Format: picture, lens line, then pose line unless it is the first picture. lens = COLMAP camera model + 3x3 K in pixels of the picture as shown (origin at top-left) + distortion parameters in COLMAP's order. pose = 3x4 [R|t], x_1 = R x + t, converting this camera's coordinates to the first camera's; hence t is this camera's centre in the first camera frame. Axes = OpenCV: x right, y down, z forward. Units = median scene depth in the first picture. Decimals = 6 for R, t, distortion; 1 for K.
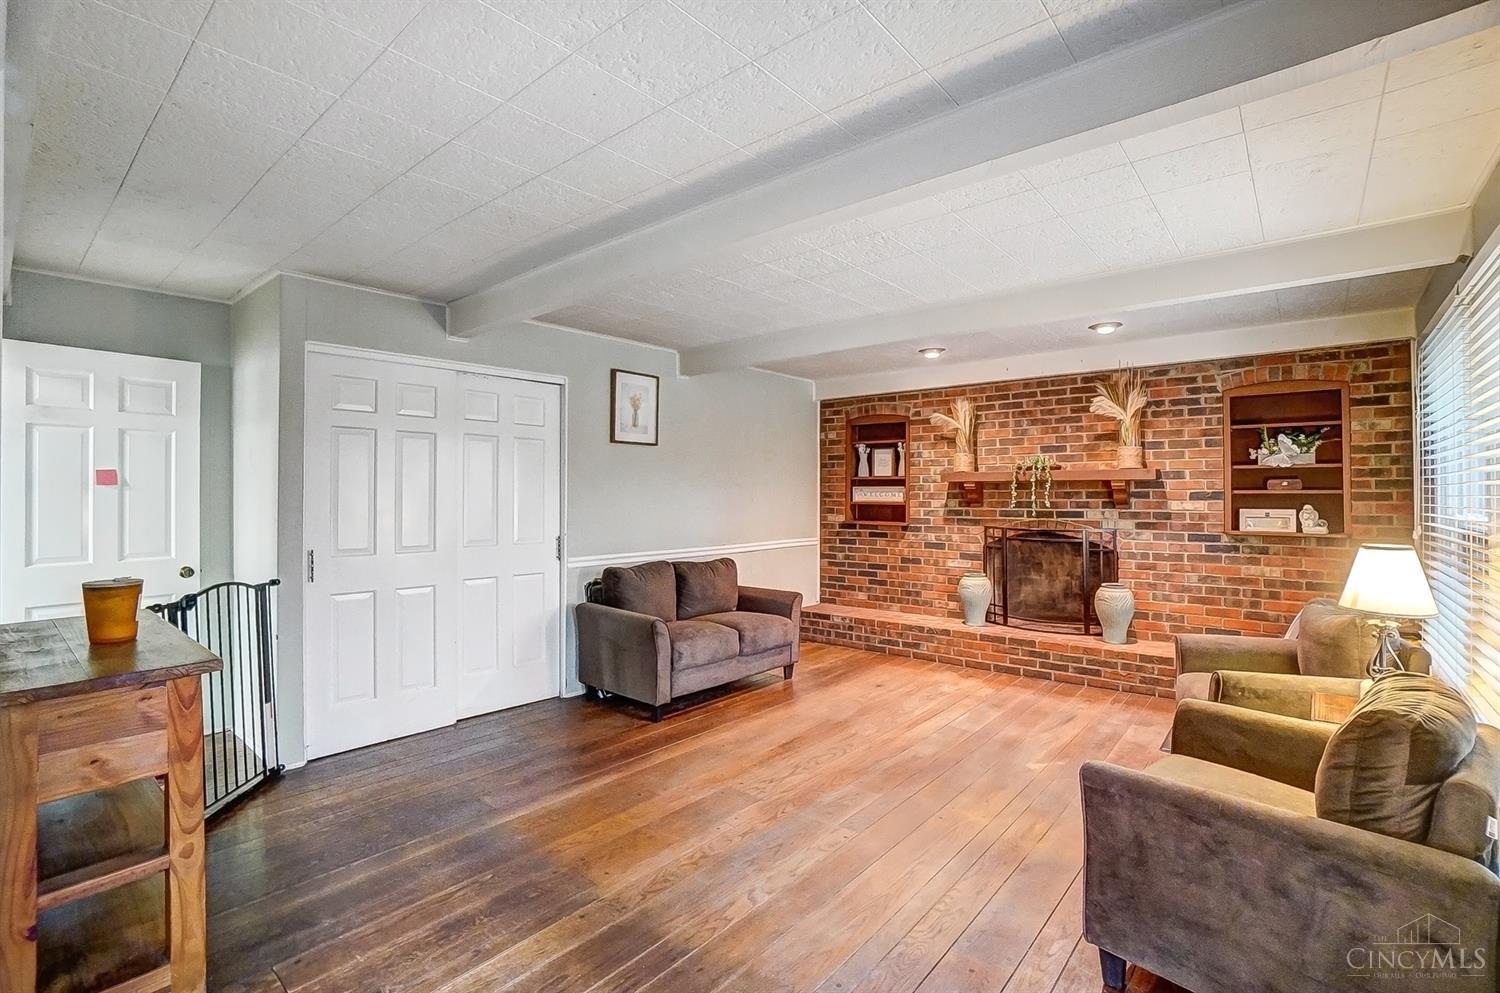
lens RADIAL K [[680.3, 0, 758.1], [0, 680.3, 493.2], [0, 0, 1]] dist [-0.035309, 0.000799]
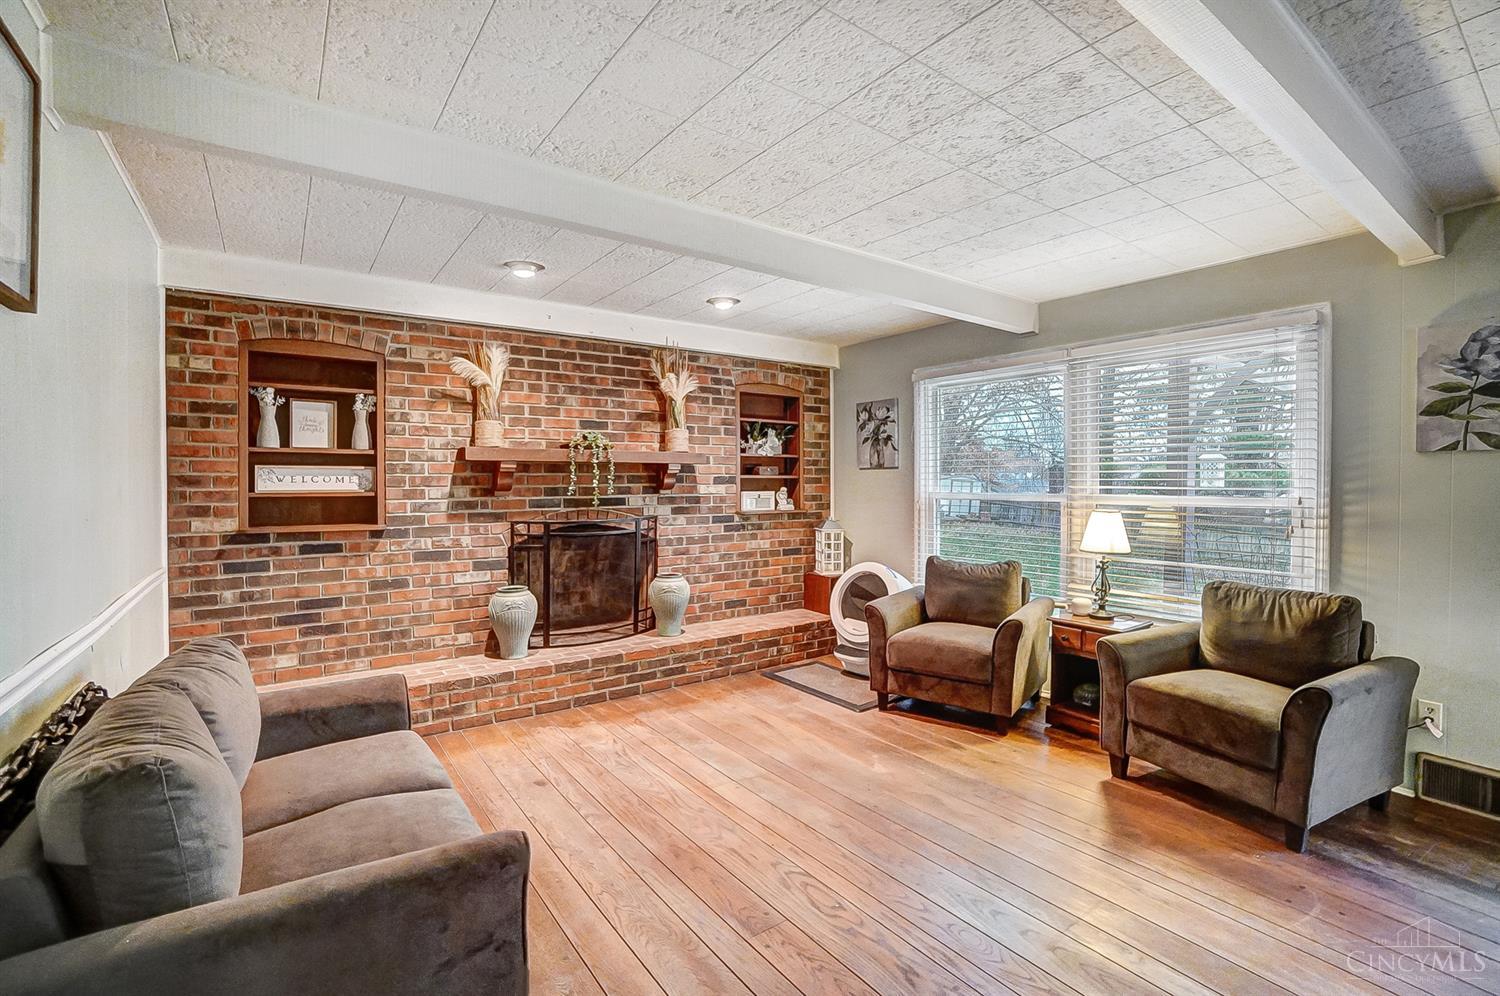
lens RADIAL K [[680.3, 0, 757.4], [0, 680.3, 493.4], [0, 0, 1]] dist [-0.035309, 0.000799]
pose [[0.252498, -0.021212, 0.967365, -0.335509], [-0.001822, 0.999747, 0.022398, 0.000537], [-0.967596, -0.007418, 0.252396, 0.588557]]
